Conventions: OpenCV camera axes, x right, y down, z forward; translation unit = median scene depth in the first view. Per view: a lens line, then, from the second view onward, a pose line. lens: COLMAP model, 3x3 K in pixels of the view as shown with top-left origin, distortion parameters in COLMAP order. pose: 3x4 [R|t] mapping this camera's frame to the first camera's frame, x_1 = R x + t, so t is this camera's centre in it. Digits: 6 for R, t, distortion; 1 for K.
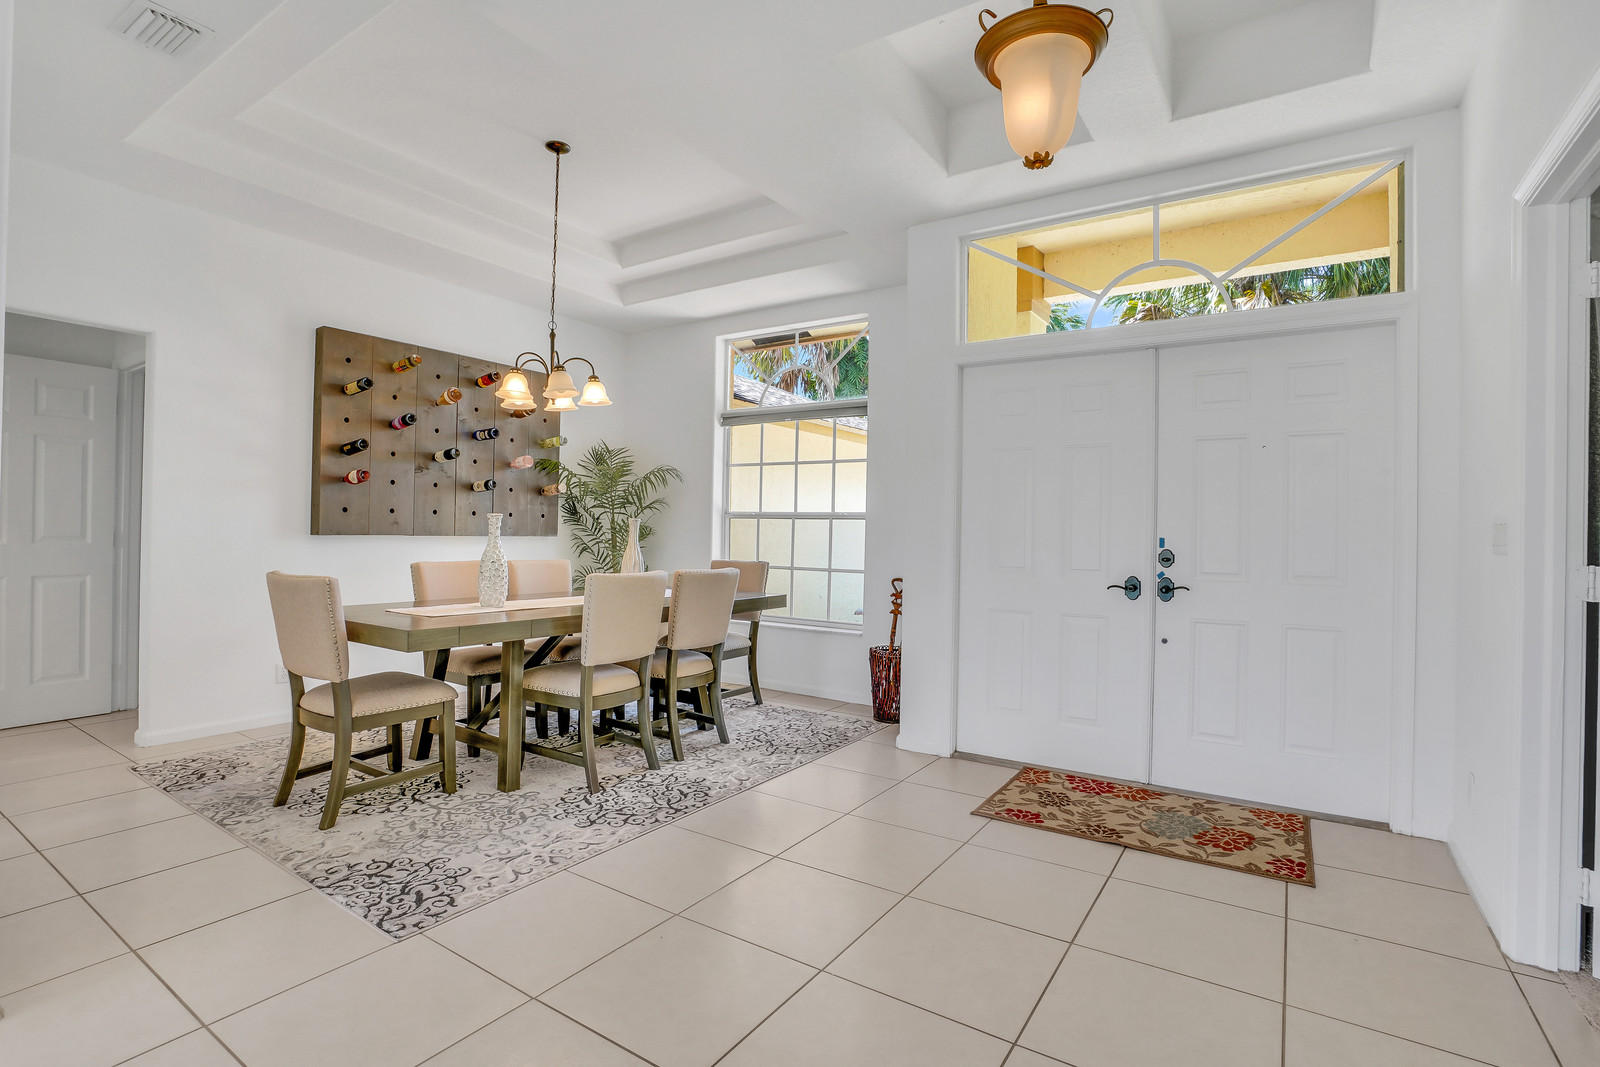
lens RADIAL K [[735.5, 0, 799.6], [0, 735.5, 532.0], [0, 0, 1]] dist [-0.042464, 0.003421]
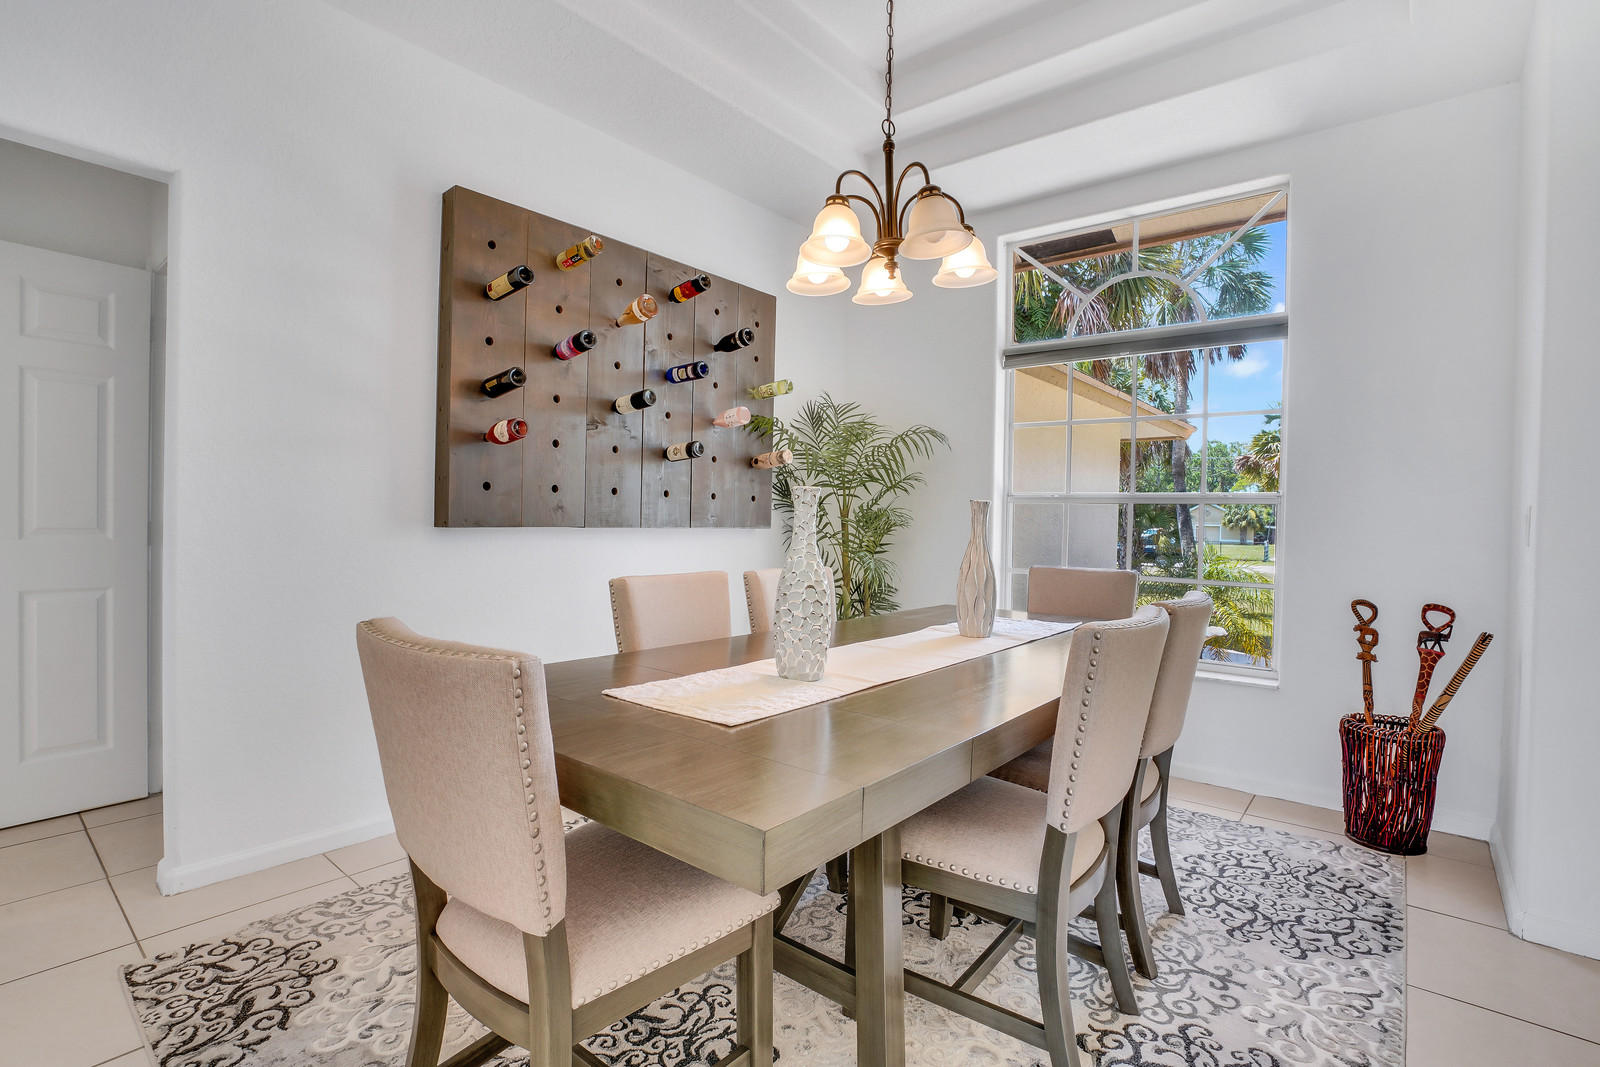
lens RADIAL K [[735.5, 0, 806.4], [0, 735.5, 532.2], [0, 0, 1]] dist [-0.042464, 0.003421]
pose [[0.994648, 0.003962, -0.103241, -0.276760], [-0.002459, 0.999889, 0.014681, -0.000799], [0.103288, -0.014349, 0.994548, 0.384796]]
